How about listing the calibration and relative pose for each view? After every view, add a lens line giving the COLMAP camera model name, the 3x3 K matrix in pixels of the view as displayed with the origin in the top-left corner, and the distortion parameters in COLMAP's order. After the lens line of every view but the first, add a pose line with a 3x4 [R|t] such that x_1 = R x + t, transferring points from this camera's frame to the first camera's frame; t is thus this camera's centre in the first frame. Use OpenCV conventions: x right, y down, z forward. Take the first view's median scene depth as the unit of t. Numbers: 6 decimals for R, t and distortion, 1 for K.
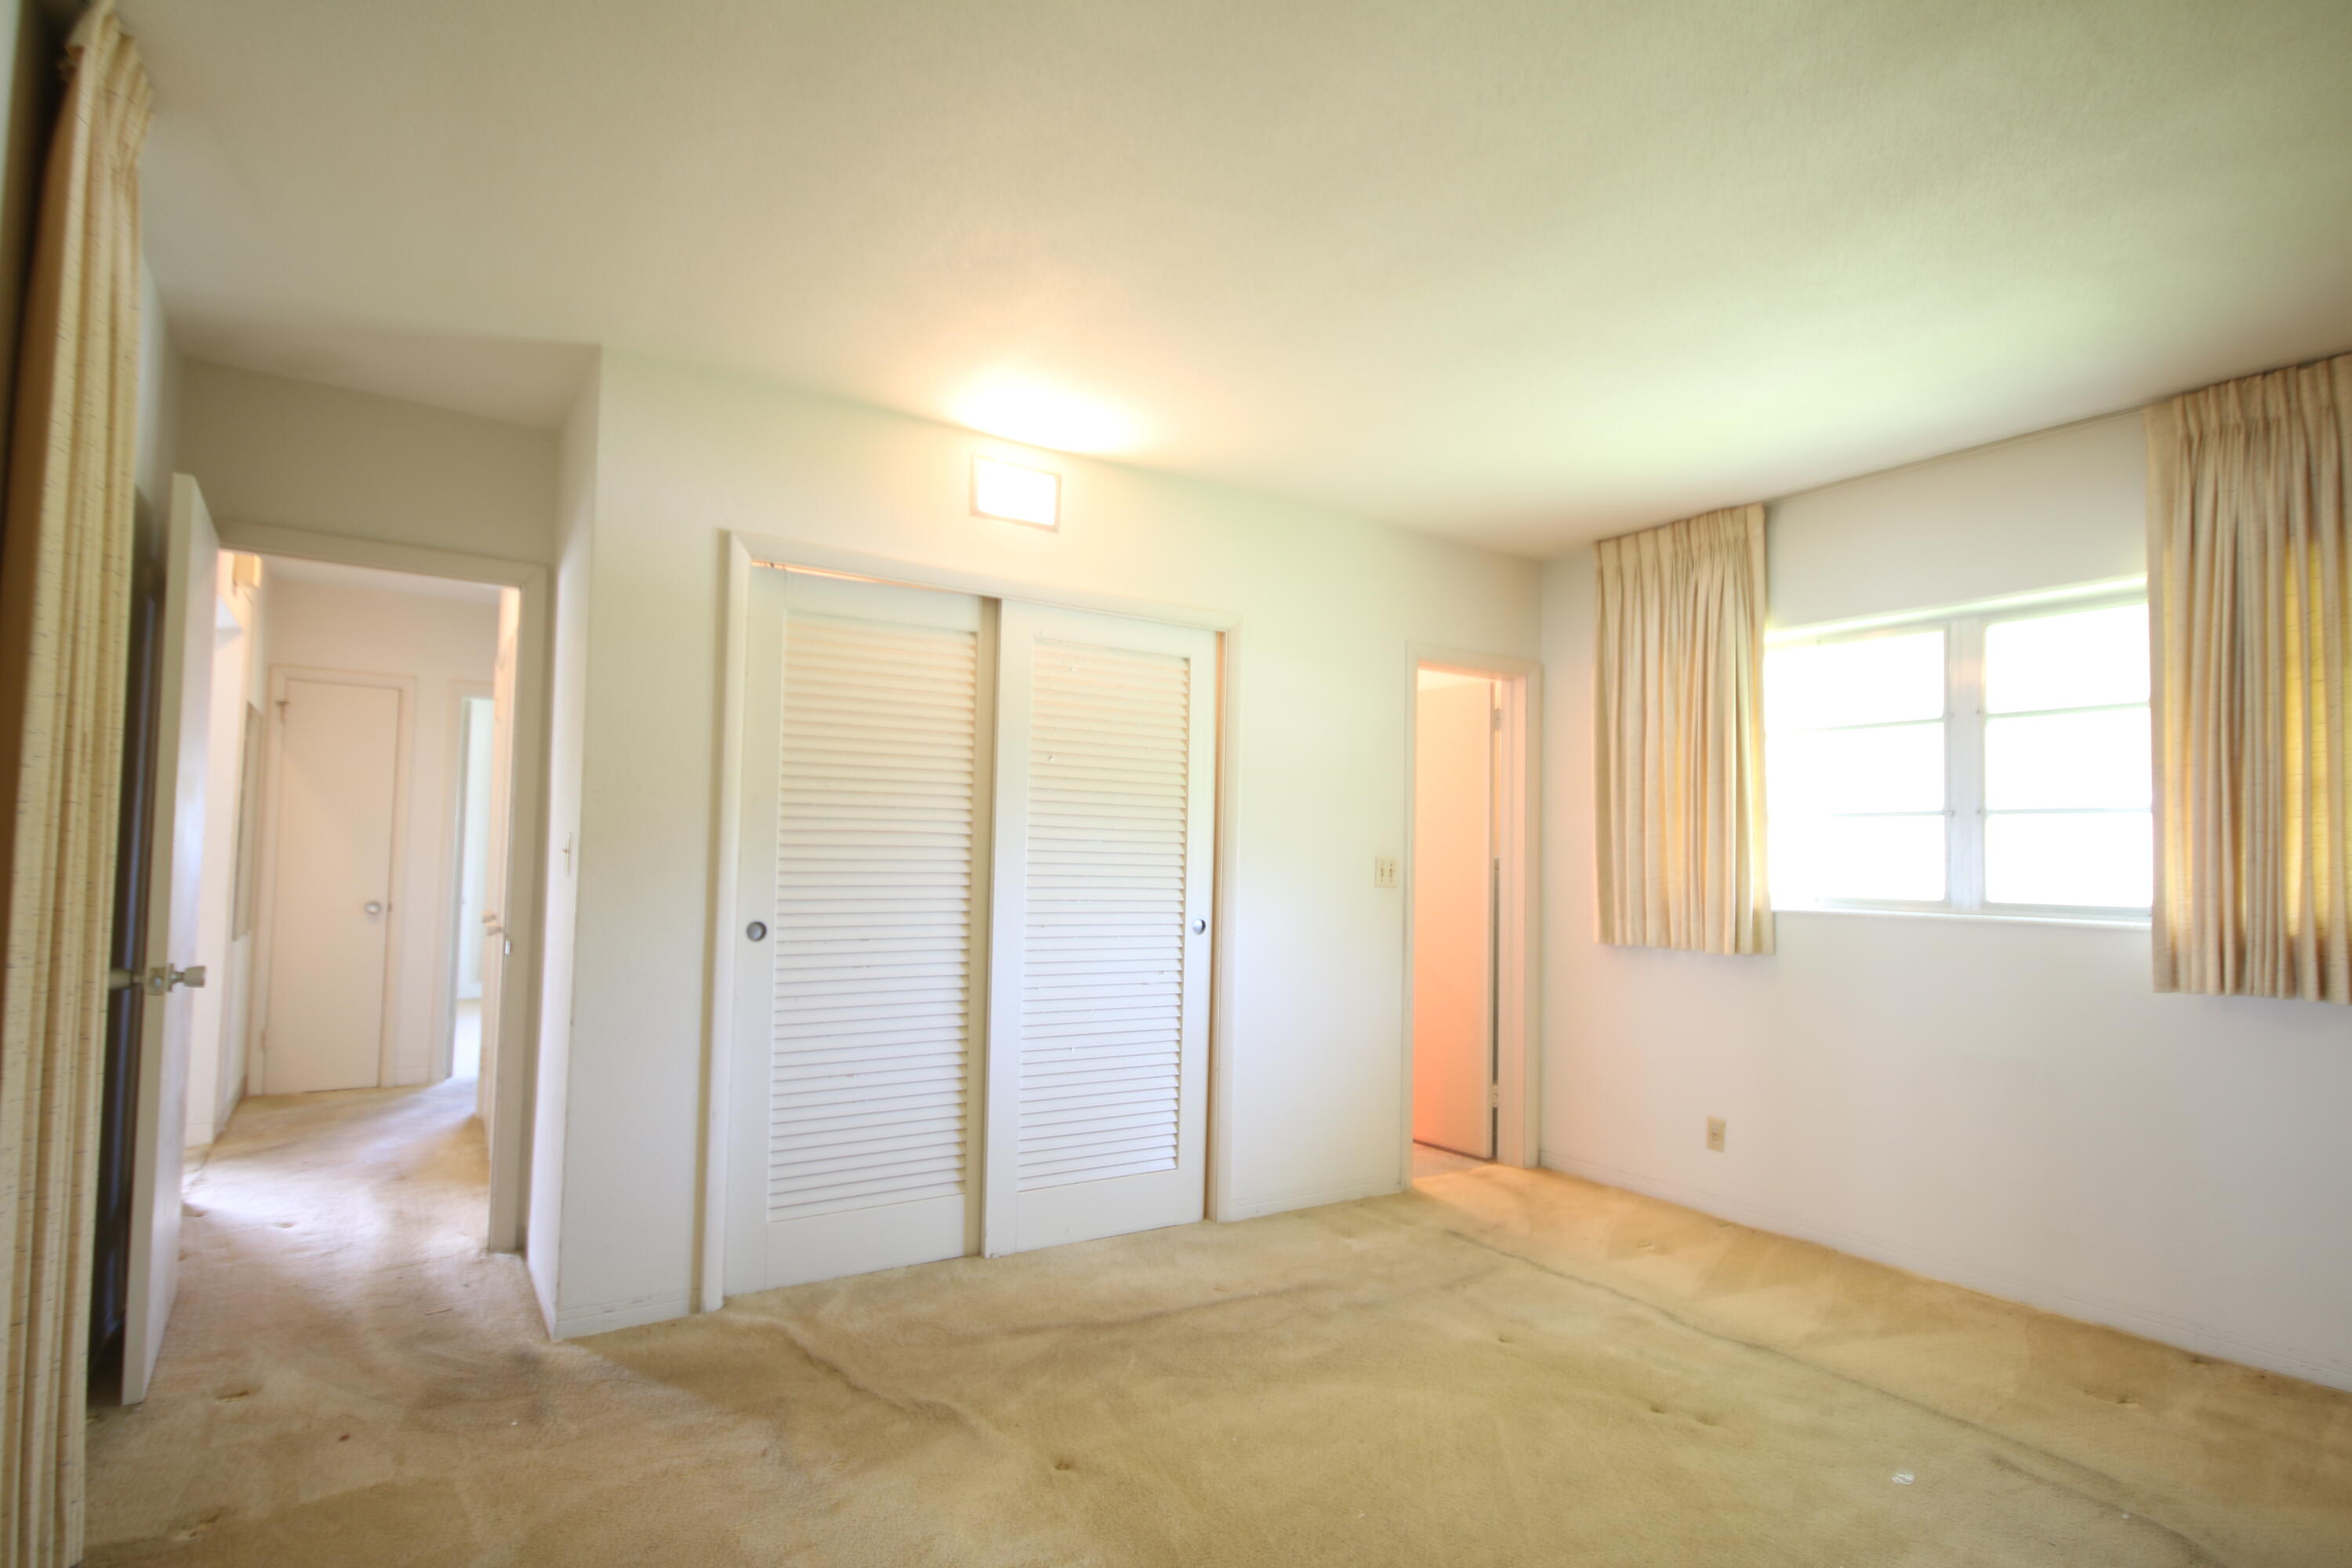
lens RADIAL K [[1240.3, 0, 1173.3], [0, 1240.3, 807.0], [0, 0, 1]] dist [0.002210, 0.000762]
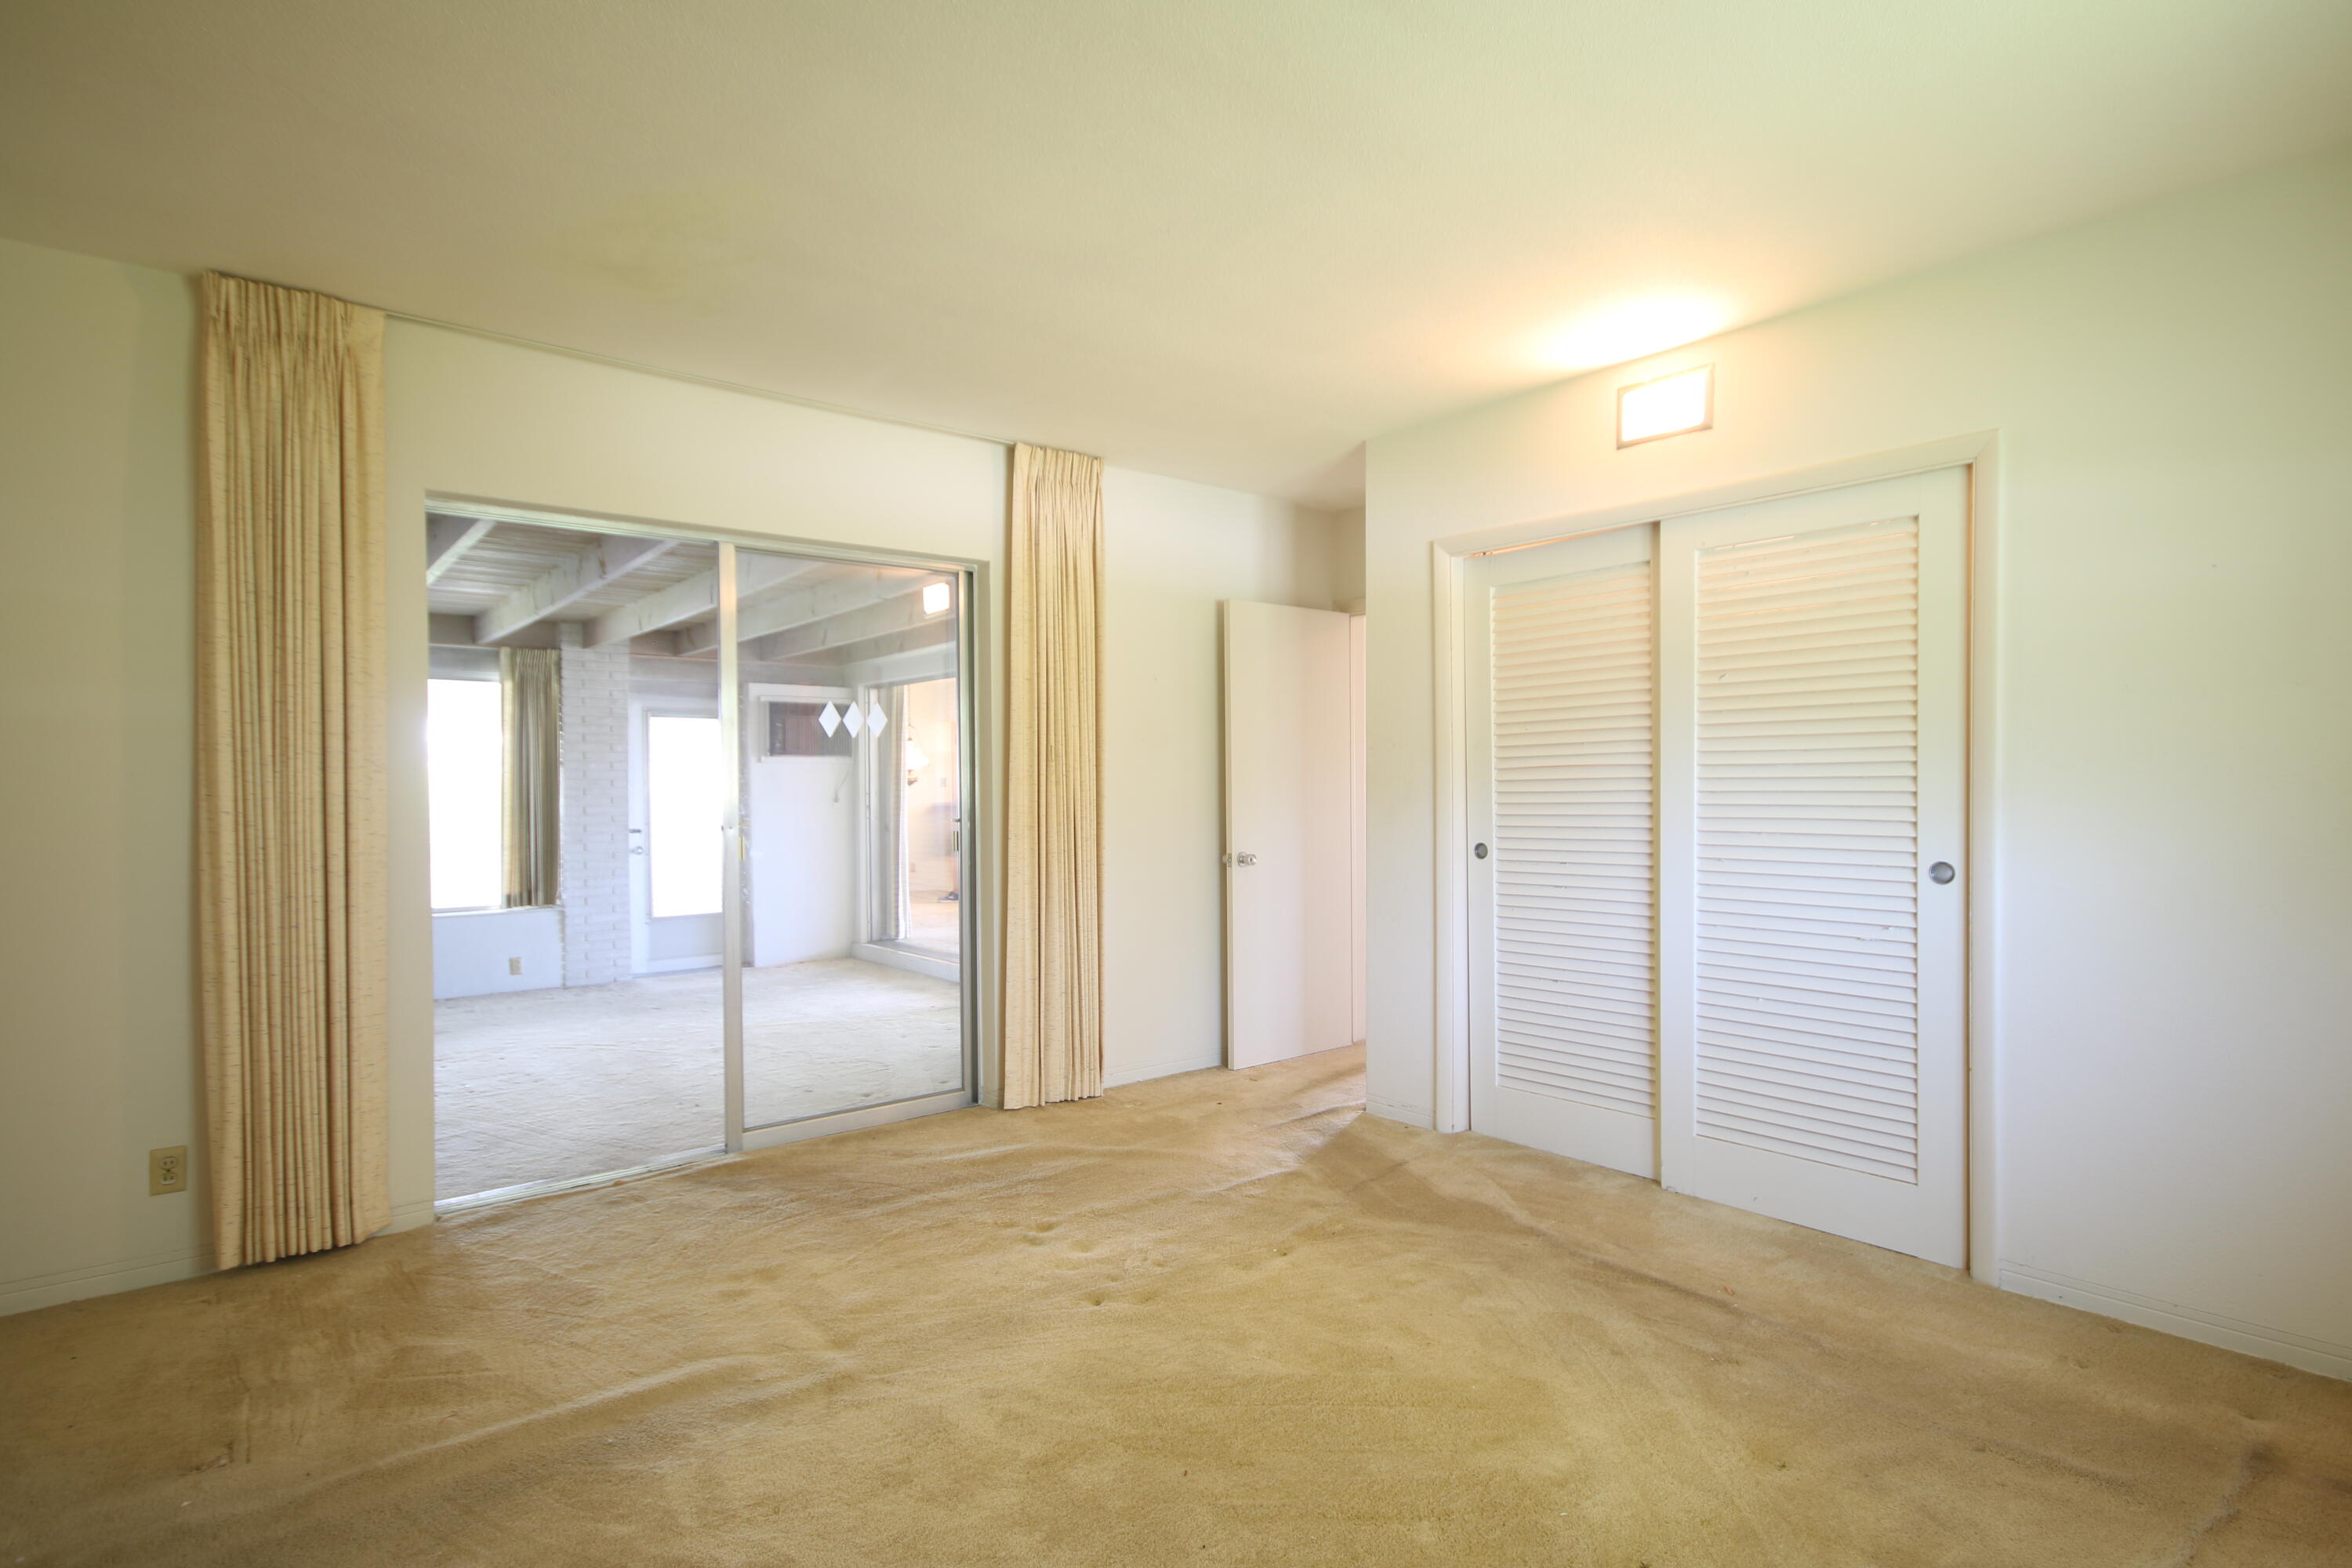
lens RADIAL K [[1240.3, 0, 1173.3], [0, 1240.3, 807.0], [0, 0, 1]] dist [0.002210, 0.000762]
pose [[0.081182, -0.008241, -0.996665, 0.799575], [0.048604, 0.998809, -0.004300, 0.041776], [0.995513, -0.048093, 0.081486, 0.532702]]
